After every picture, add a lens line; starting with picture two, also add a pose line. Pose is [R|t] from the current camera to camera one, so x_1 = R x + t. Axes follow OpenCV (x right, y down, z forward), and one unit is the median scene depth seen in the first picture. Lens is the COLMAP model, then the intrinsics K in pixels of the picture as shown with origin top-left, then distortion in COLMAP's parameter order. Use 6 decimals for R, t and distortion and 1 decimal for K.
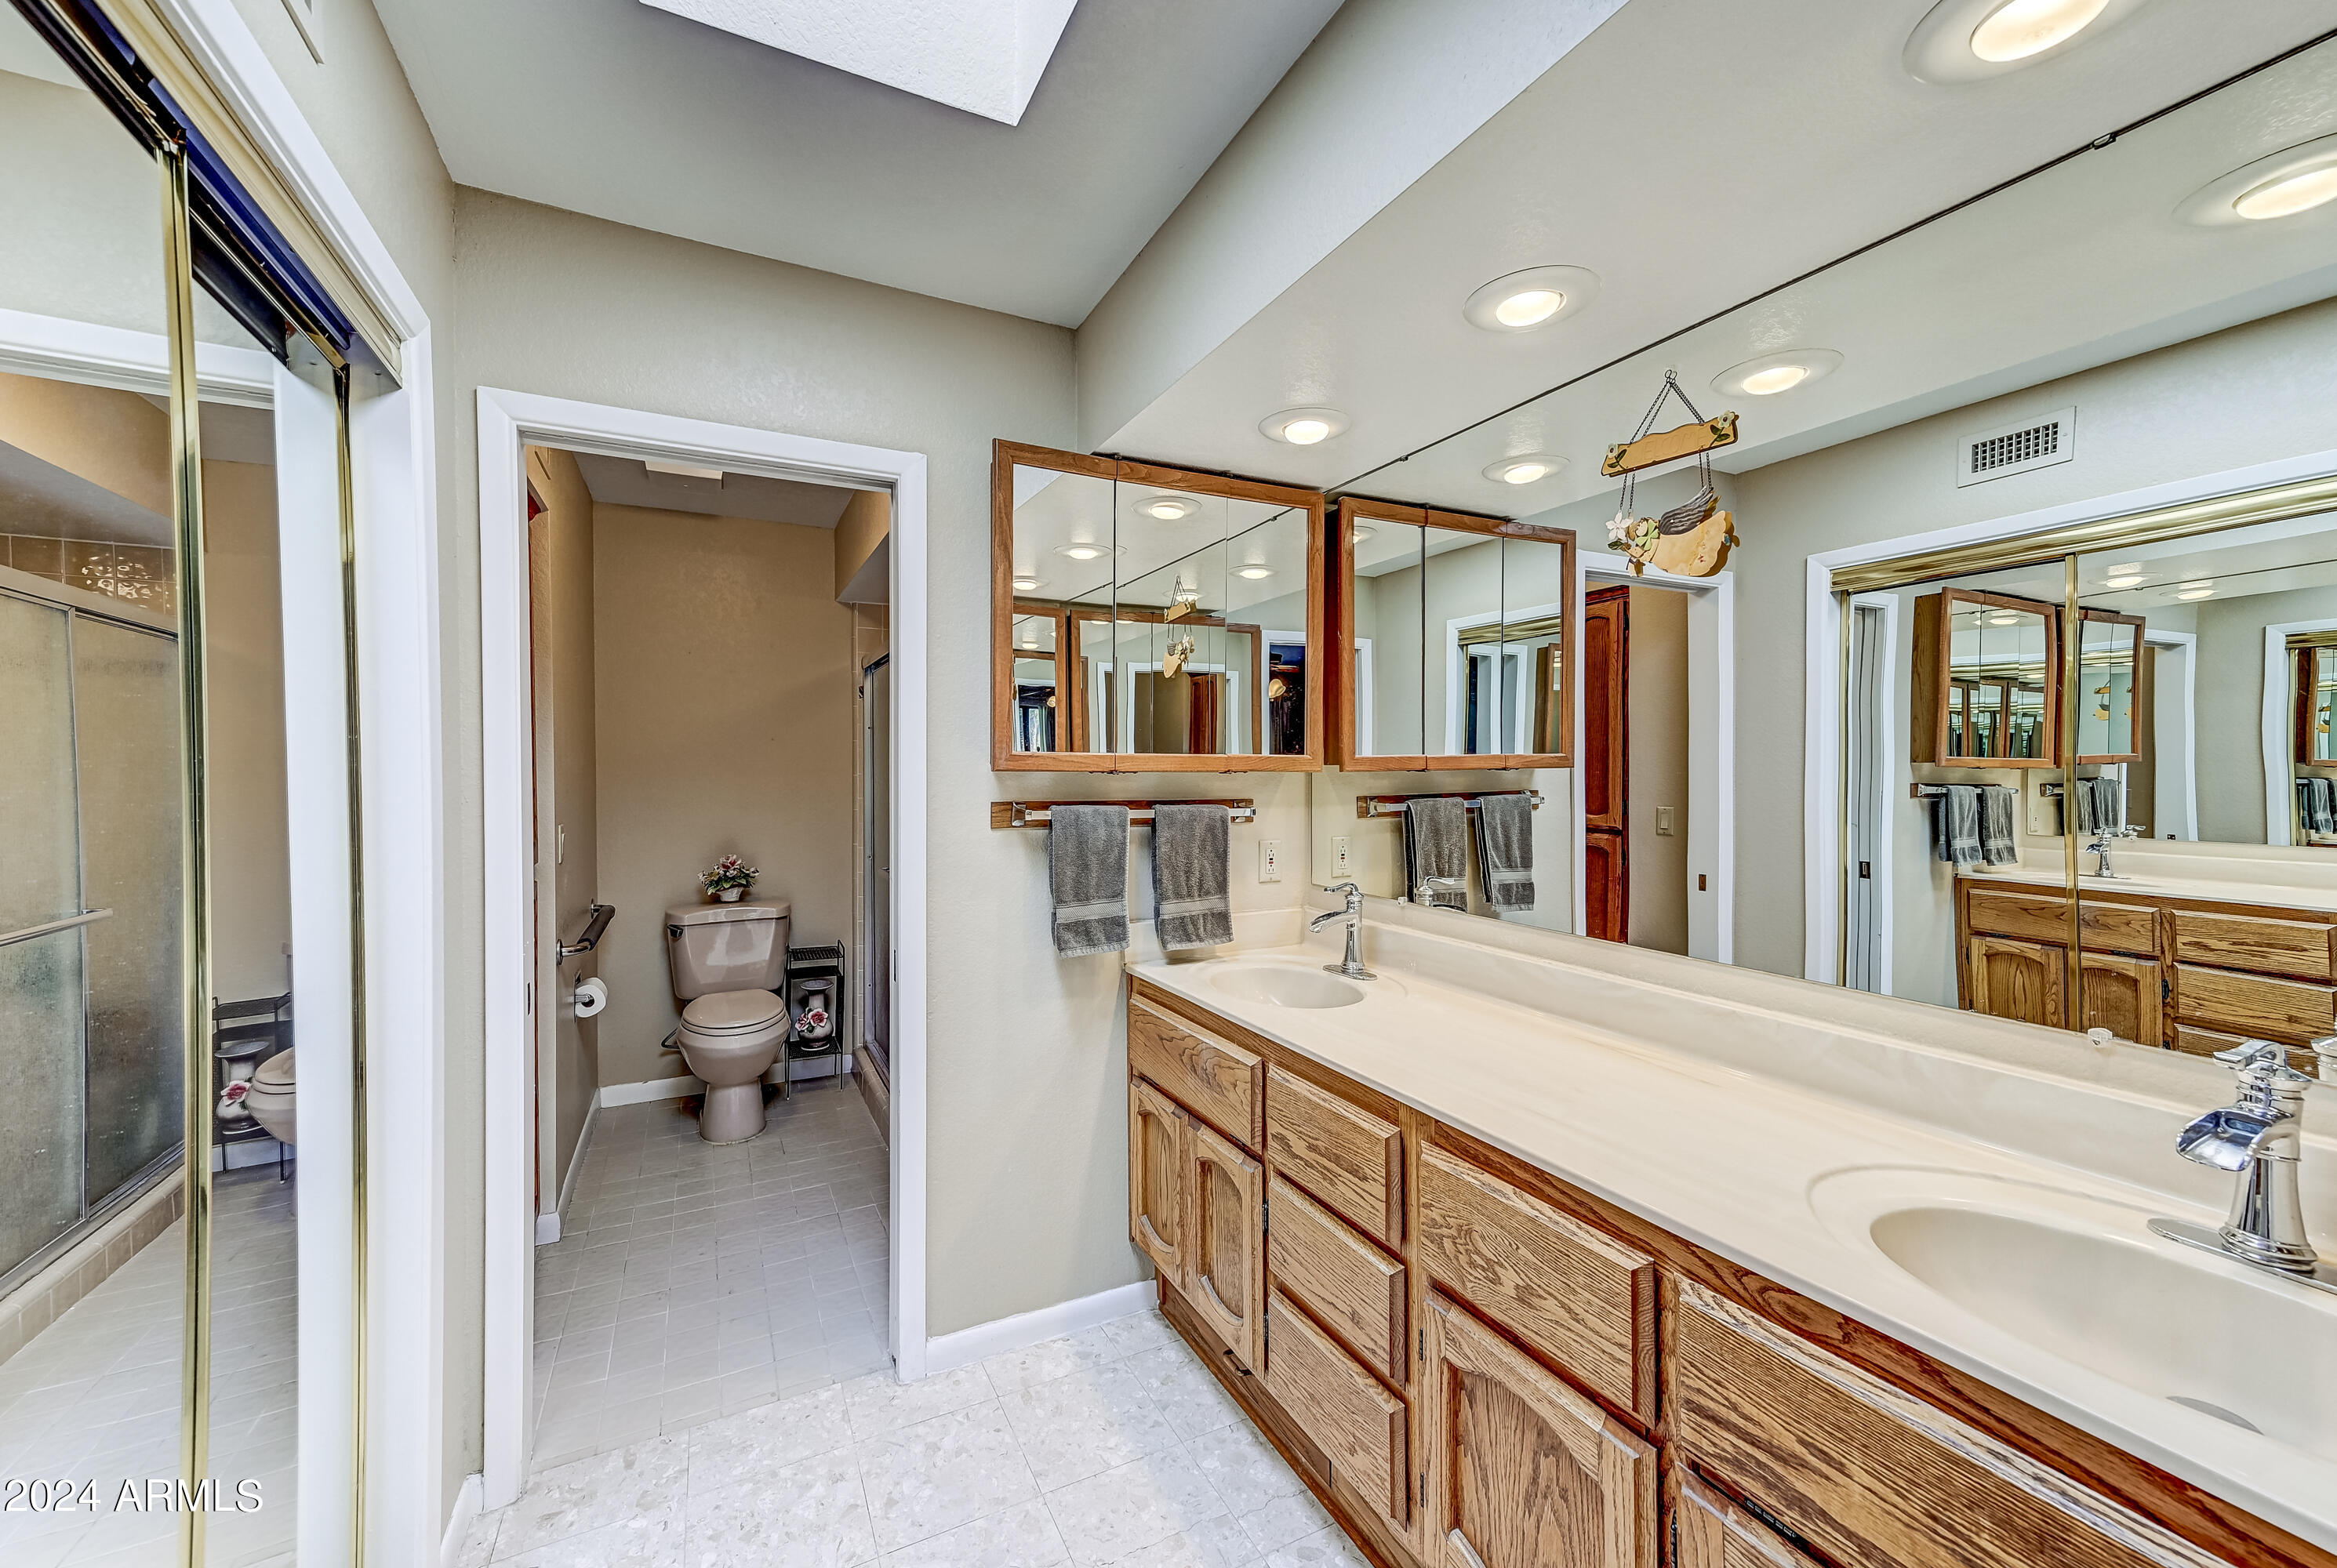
lens RADIAL K [[916.1, 0, 1157.6], [0, 916.1, 782.5], [0, 0, 1]] dist [0.021777, 0.000676]
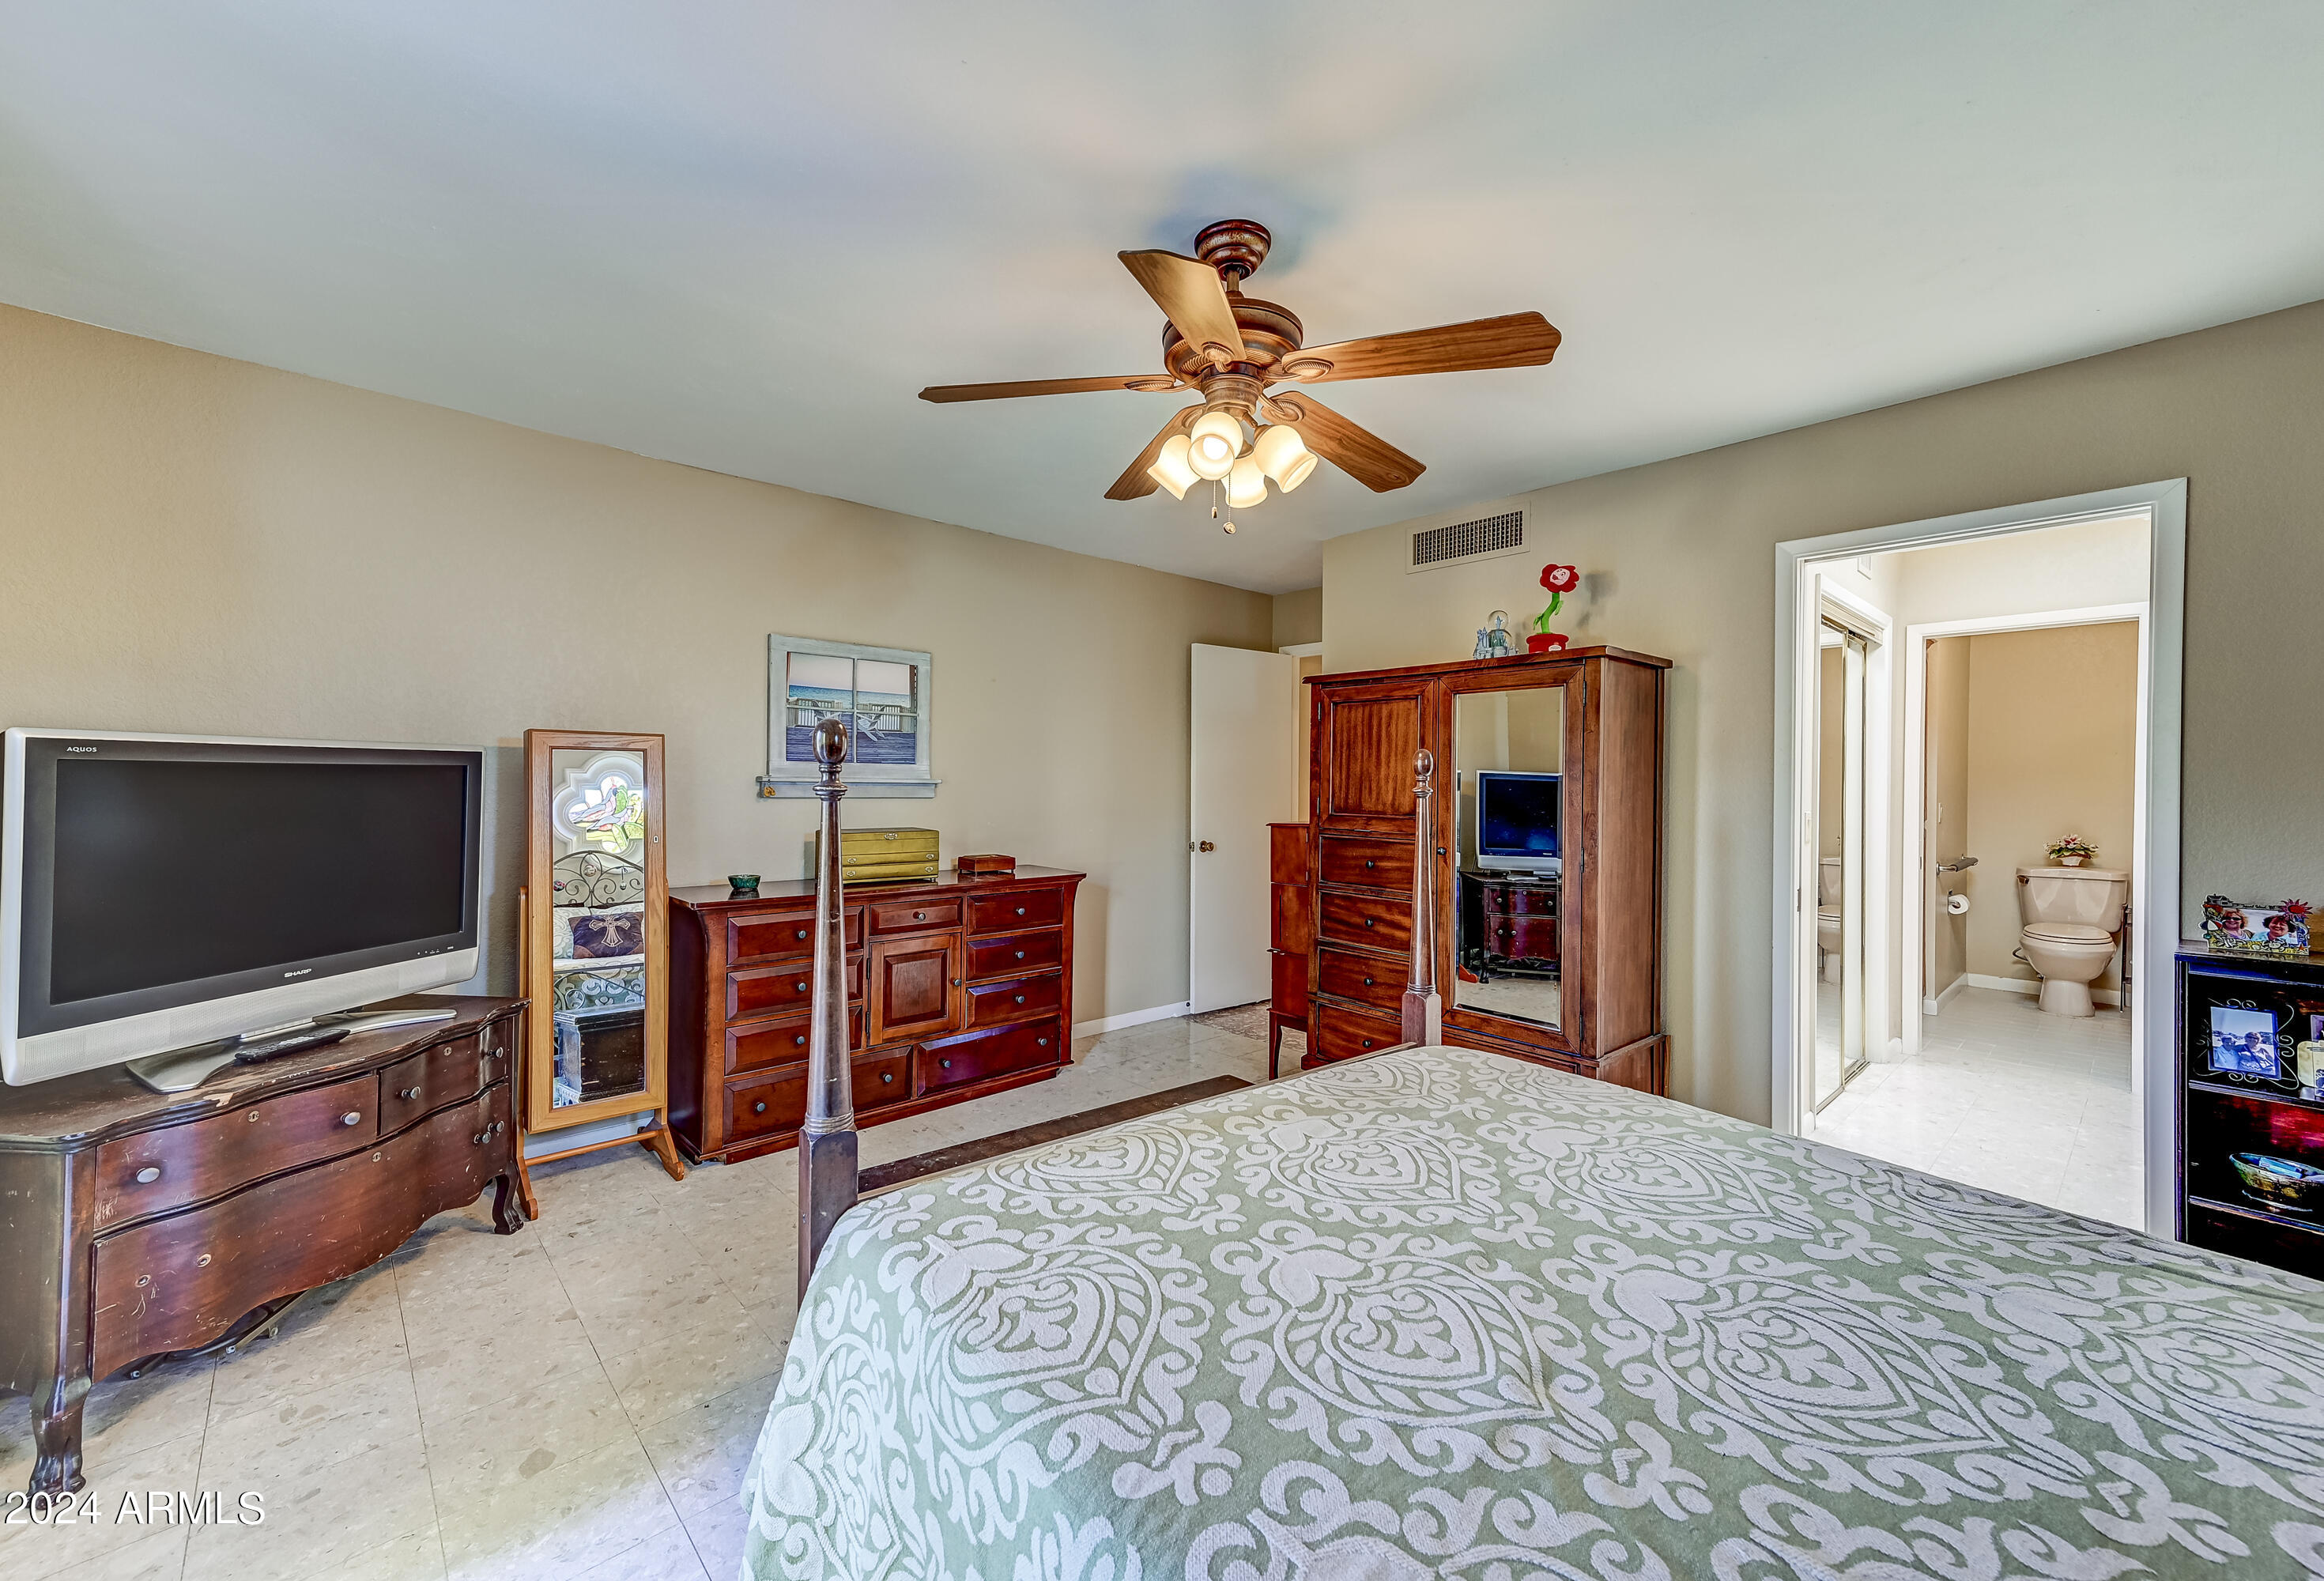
lens RADIAL K [[899.1, 0, 1162.0], [0, 899.1, 790.5], [0, 0, 1]] dist [0.001922, 0.000183]
pose [[0.267882, -0.000506, -0.963452, 0.576971], [-0.018977, 0.999803, -0.005801, 0.053123], [0.963265, 0.019837, 0.267820, -0.842532]]
